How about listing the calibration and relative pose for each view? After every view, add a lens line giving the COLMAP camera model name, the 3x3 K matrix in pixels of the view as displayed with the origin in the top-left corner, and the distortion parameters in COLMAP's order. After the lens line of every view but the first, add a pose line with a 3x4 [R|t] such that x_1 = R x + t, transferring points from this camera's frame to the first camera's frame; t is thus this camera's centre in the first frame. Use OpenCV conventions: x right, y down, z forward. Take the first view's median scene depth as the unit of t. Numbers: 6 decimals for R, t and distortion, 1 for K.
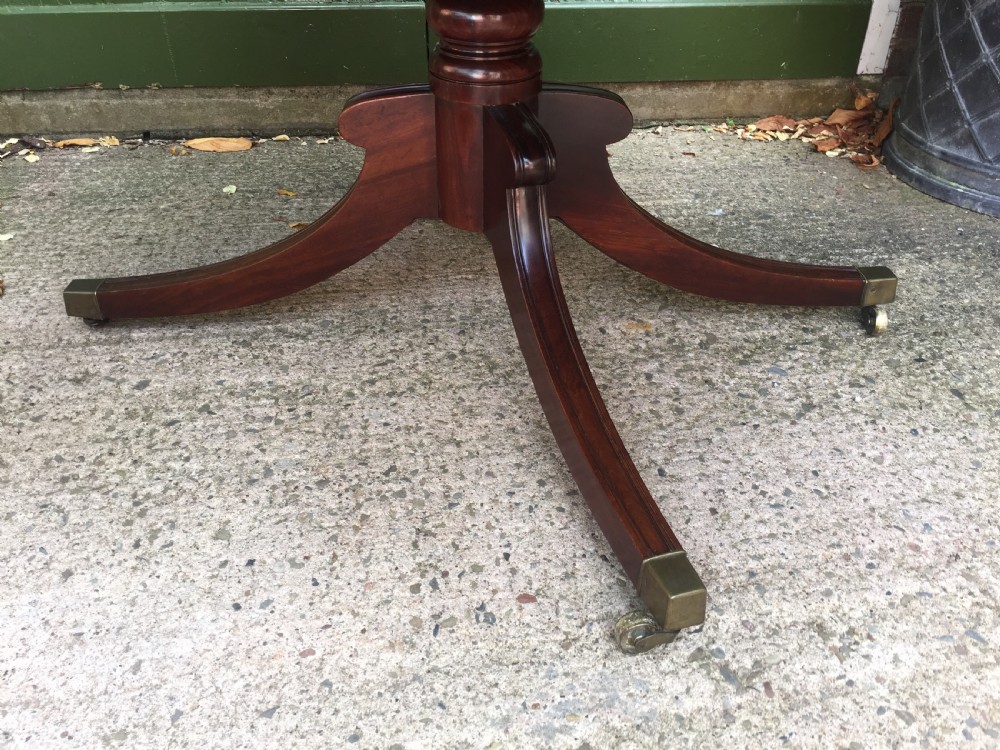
lens RADIAL K [[850.7, 0, 499.2], [0, 850.7, 374.7], [0, 0, 1]] dist [0.081649, -0.118081]
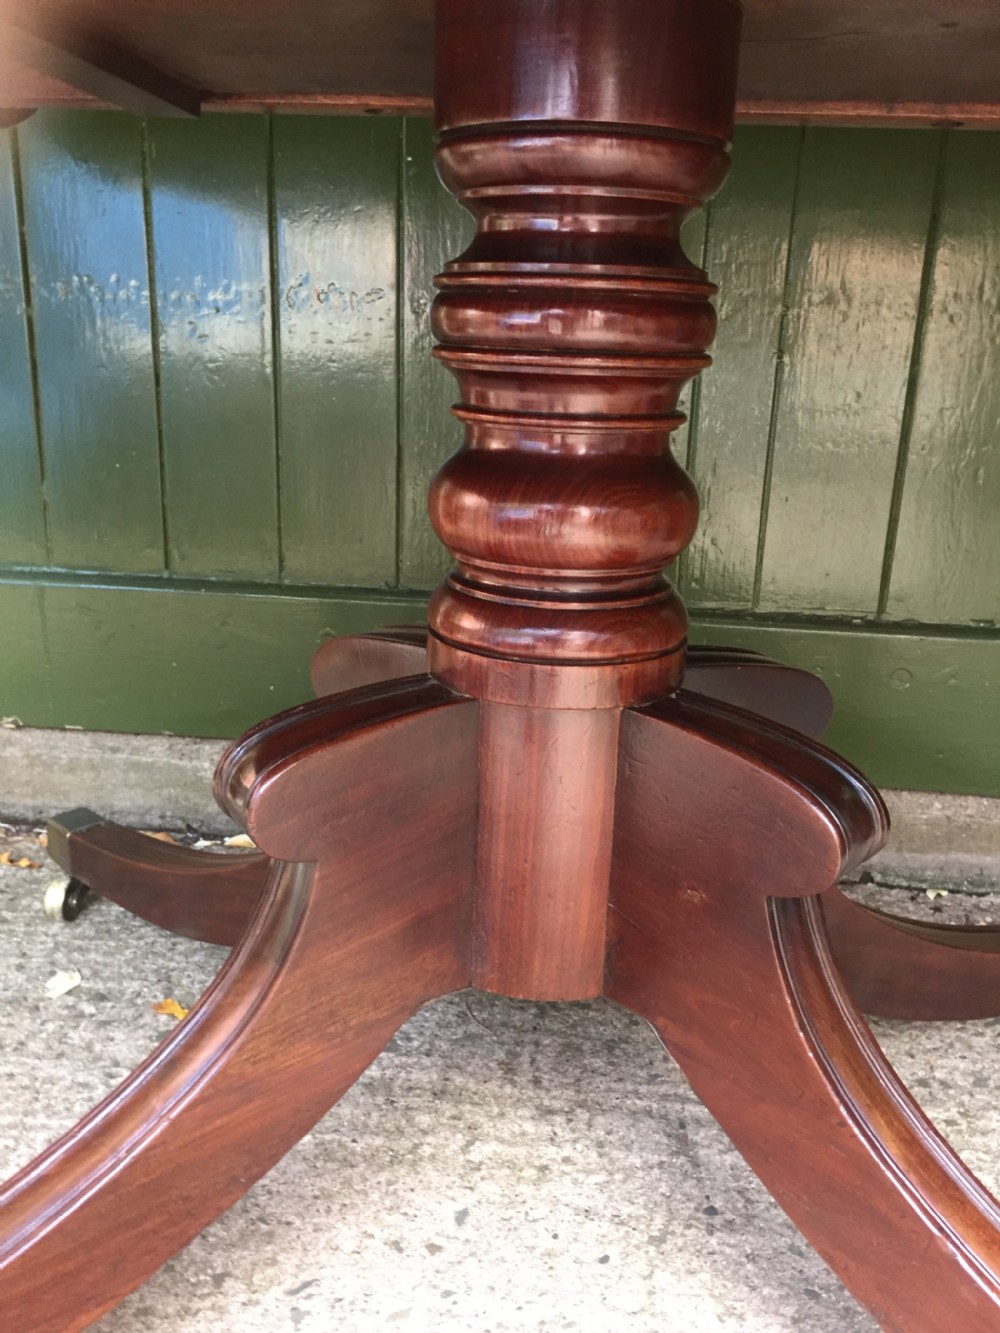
lens RADIAL K [[1134.0, 0, 503.7], [0, 1134.0, 703.1], [0, 0, 1]] dist [0.081649, -0.118081]
pose [[0.982022, 0.082367, -0.169849, -0.016442], [-0.128286, 0.951272, -0.280402, -0.318732], [0.138477, 0.297150, 0.944736, 0.670017]]
